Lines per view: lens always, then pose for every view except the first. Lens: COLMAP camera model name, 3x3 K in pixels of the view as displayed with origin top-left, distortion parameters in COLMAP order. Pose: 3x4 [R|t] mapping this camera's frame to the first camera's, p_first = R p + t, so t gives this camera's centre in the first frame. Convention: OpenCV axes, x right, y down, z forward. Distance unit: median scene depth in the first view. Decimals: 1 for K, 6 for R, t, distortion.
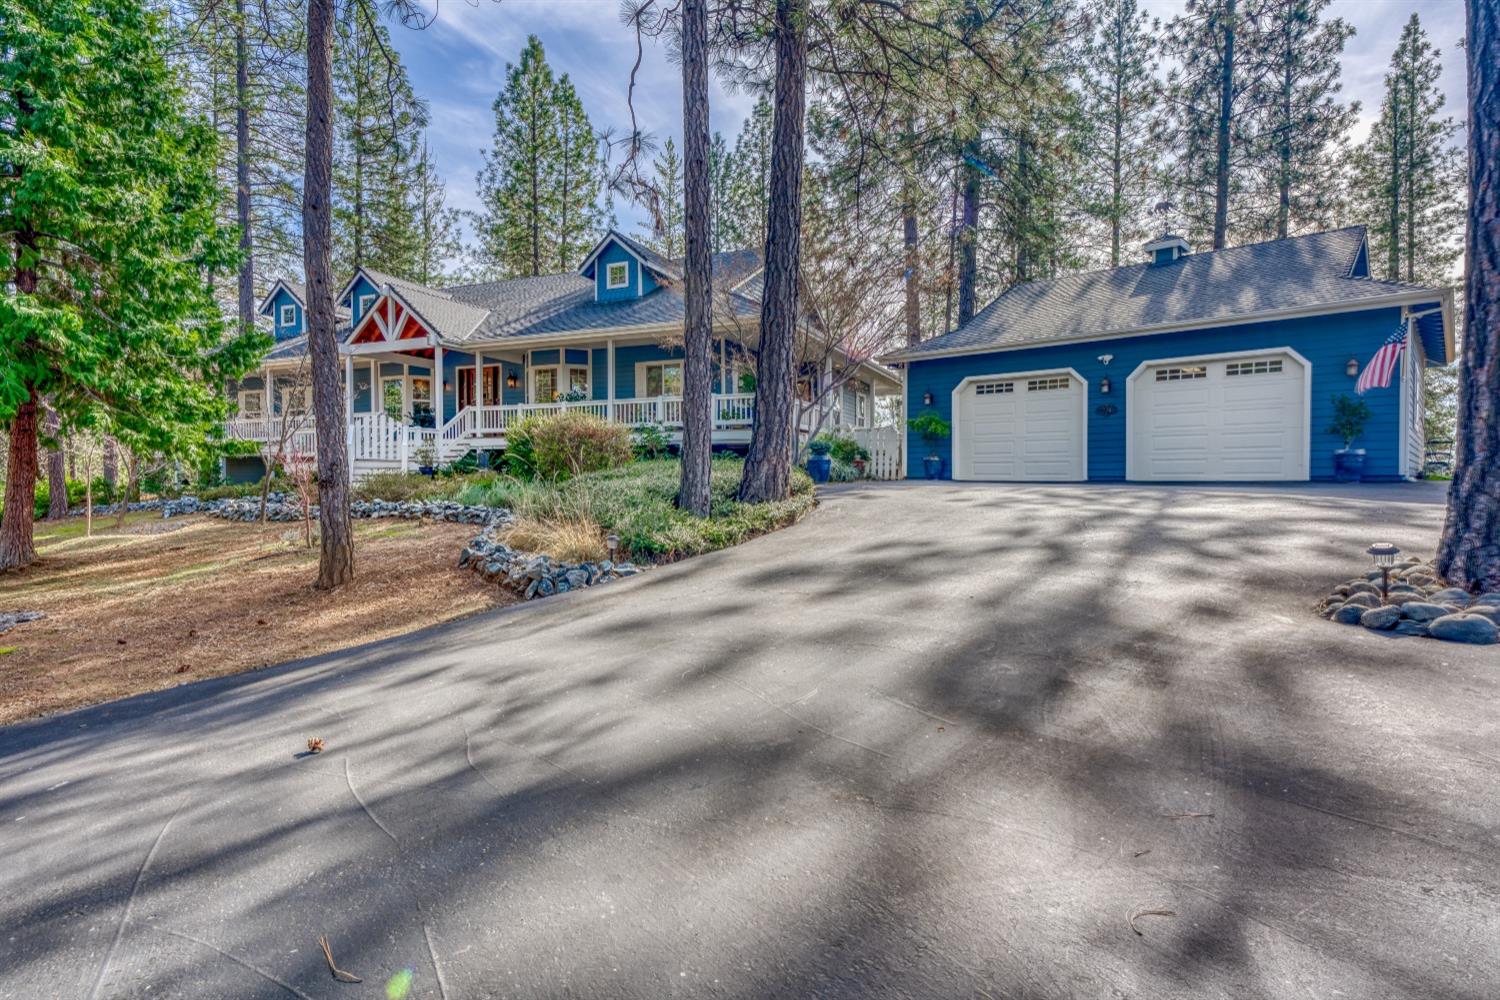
lens RADIAL K [[790.8, 0, 747.0], [0, 790.8, 499.4], [0, 0, 1]] dist [0.007490, -0.003697]
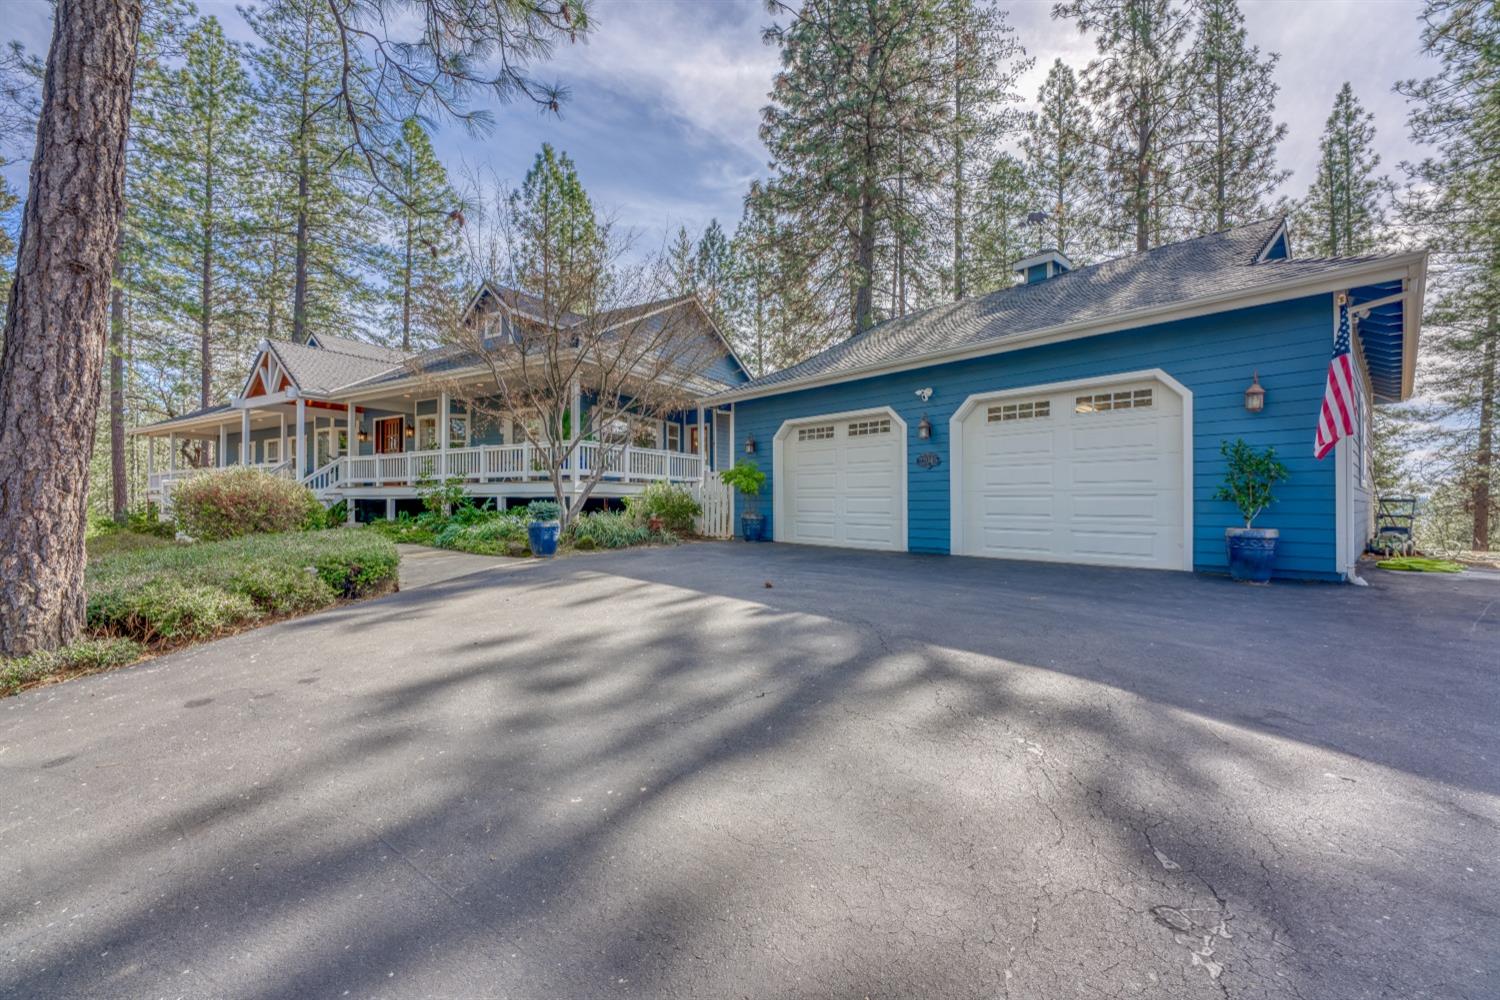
lens RADIAL K [[597.4, 0, 751.6], [0, 597.4, 503.9], [0, 0, 1]] dist [-0.023685, 0.001170]
pose [[0.994179, 0.002226, -0.107714, 0.202252], [-0.004663, 0.999739, -0.022377, -0.033562], [0.107636, 0.022749, 0.993930, 0.240971]]
